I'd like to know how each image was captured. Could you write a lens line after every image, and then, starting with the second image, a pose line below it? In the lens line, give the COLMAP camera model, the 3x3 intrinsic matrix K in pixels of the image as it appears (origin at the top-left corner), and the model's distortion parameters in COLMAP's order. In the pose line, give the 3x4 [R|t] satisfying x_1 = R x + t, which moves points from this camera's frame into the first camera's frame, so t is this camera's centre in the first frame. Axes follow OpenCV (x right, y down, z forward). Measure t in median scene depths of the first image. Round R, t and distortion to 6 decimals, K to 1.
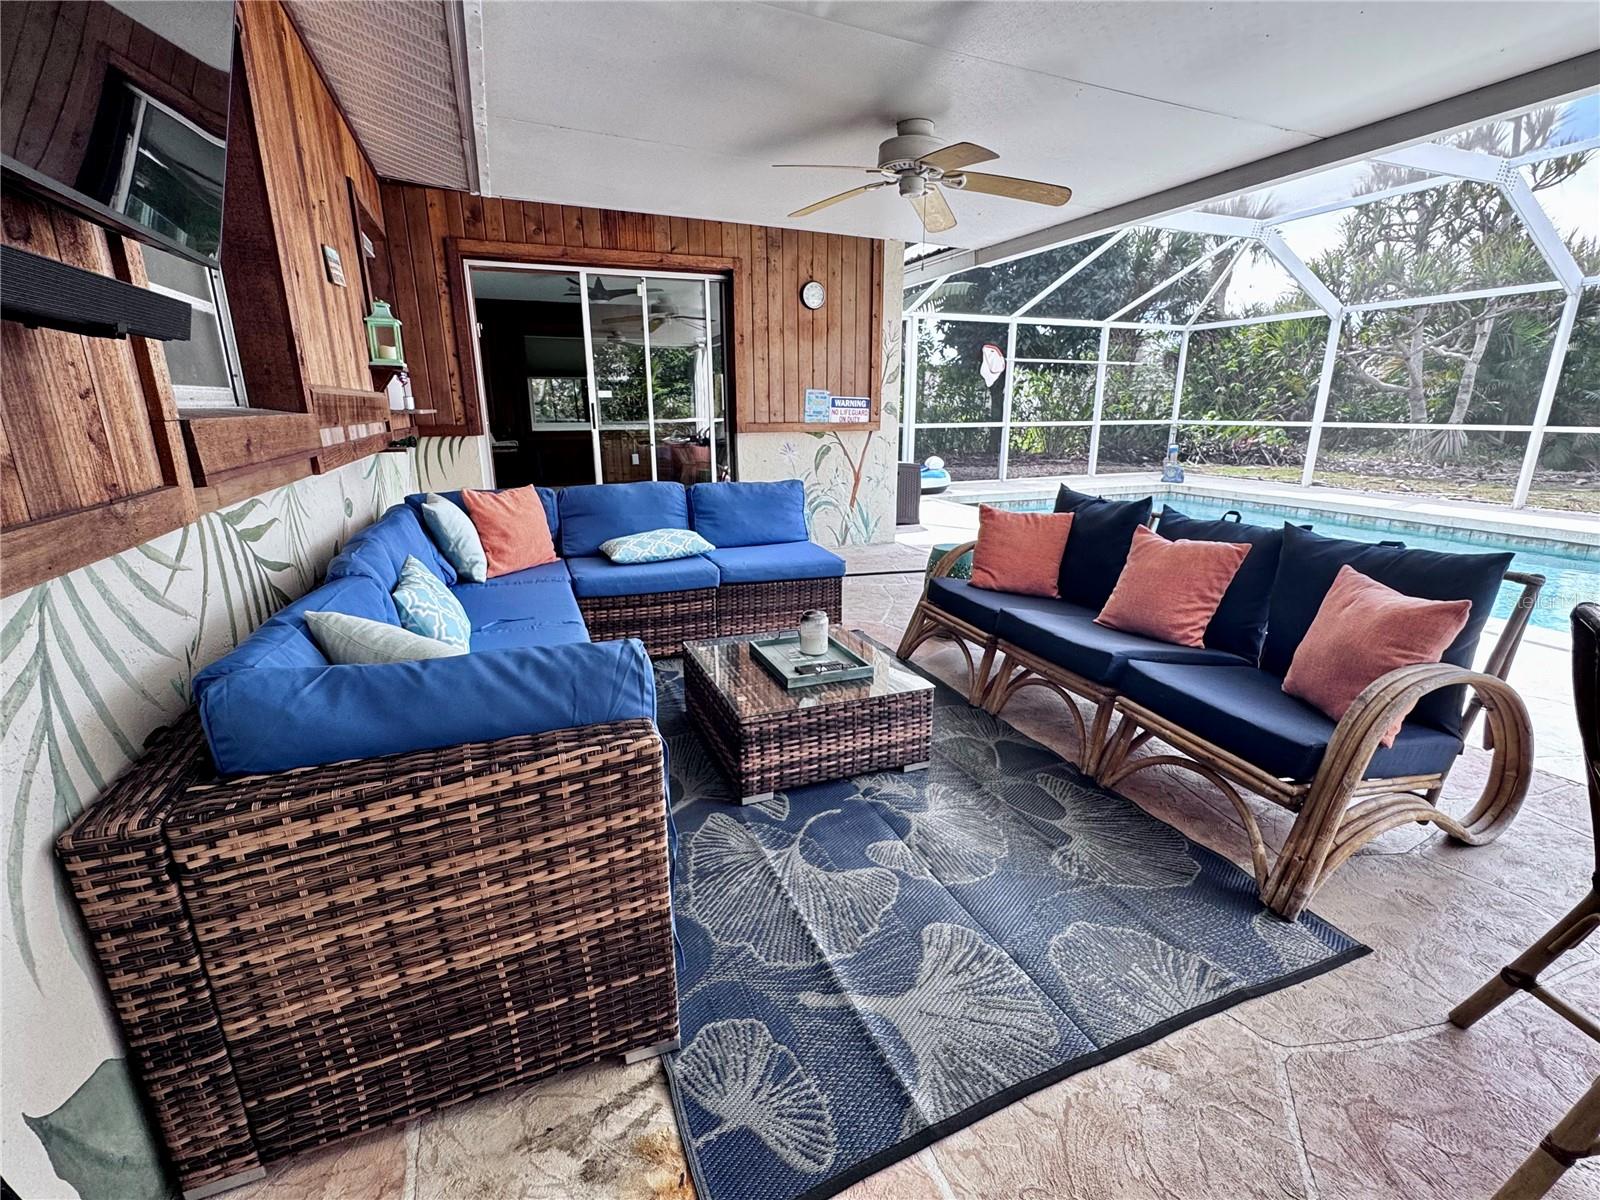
lens RADIAL K [[711.1, 0, 800.0], [0, 711.1, 600.0], [0, 0, 1]] dist [-0.001709, -0.000025]
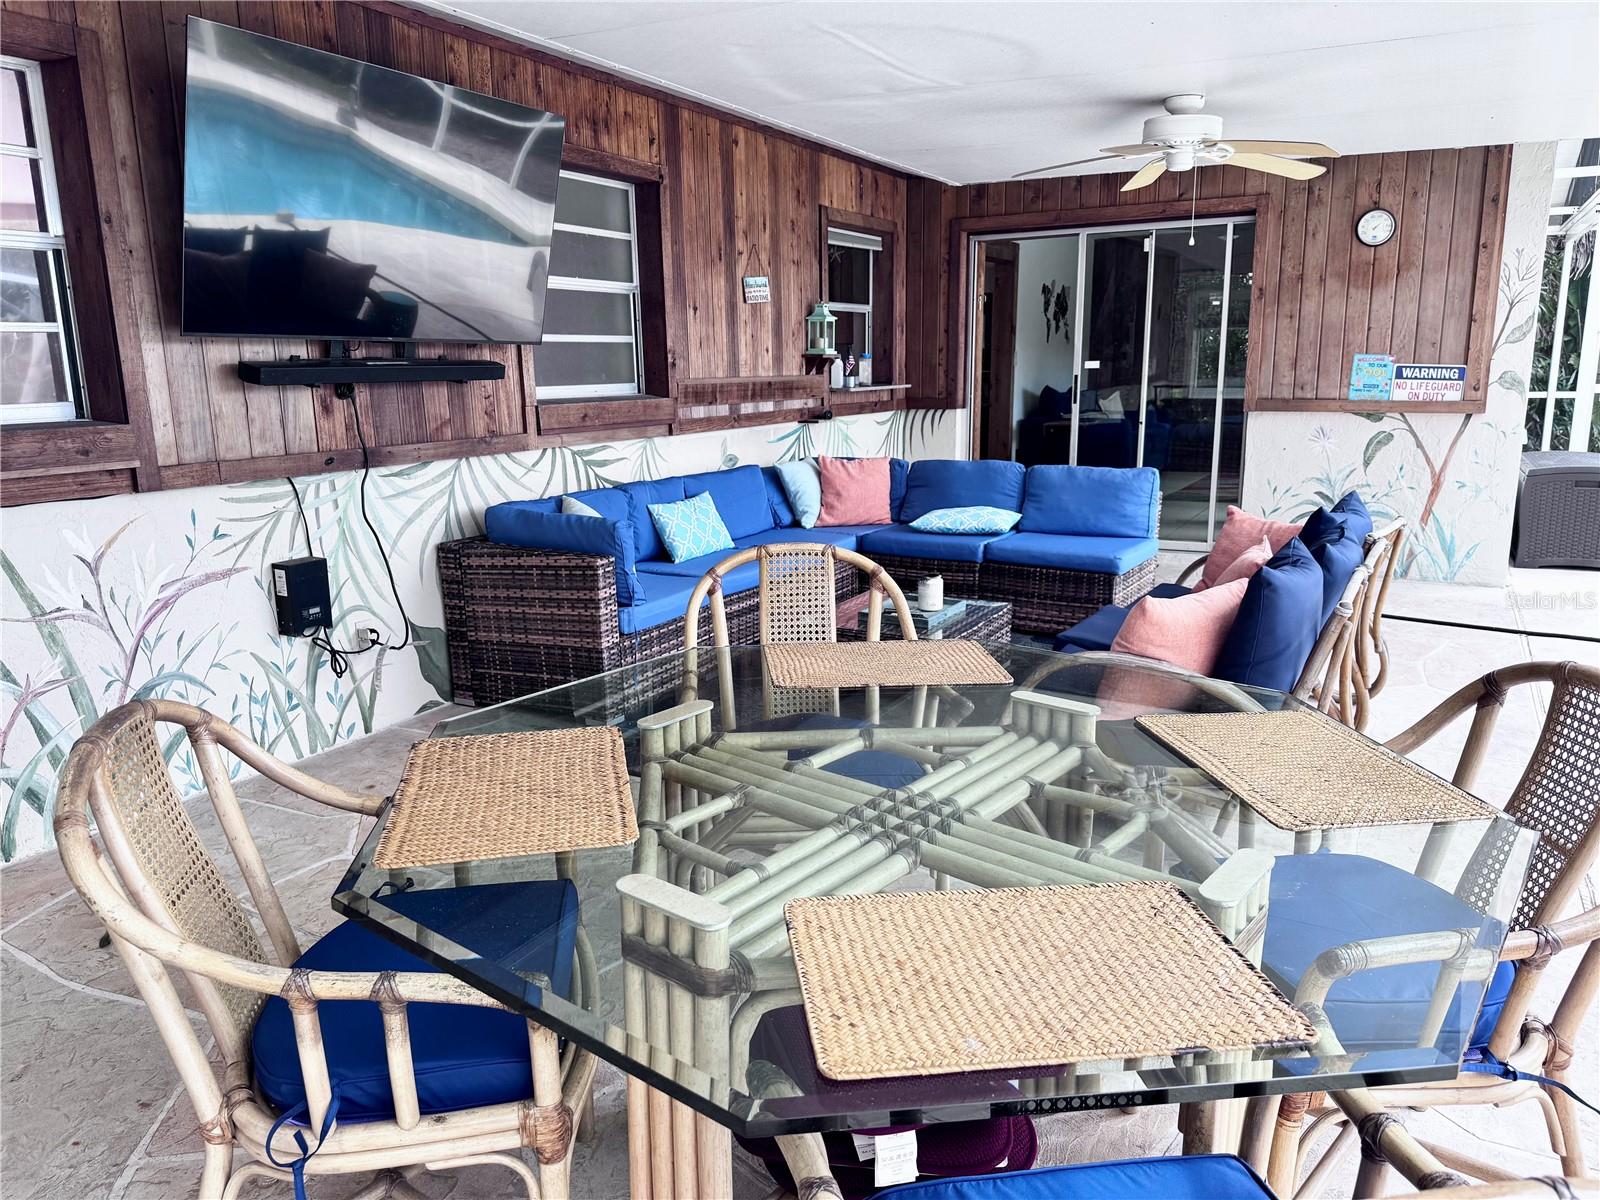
lens RADIAL K [[1132.6, 0, 798.1], [0, 1132.6, 610.8], [0, 0, 1]] dist [0.099265, -0.163865]
pose [[0.632092, 0.160440, -0.758102, 1.105959], [-0.192584, 0.980161, 0.046862, 0.027107], [0.750581, 0.116377, 0.650450, -0.299410]]
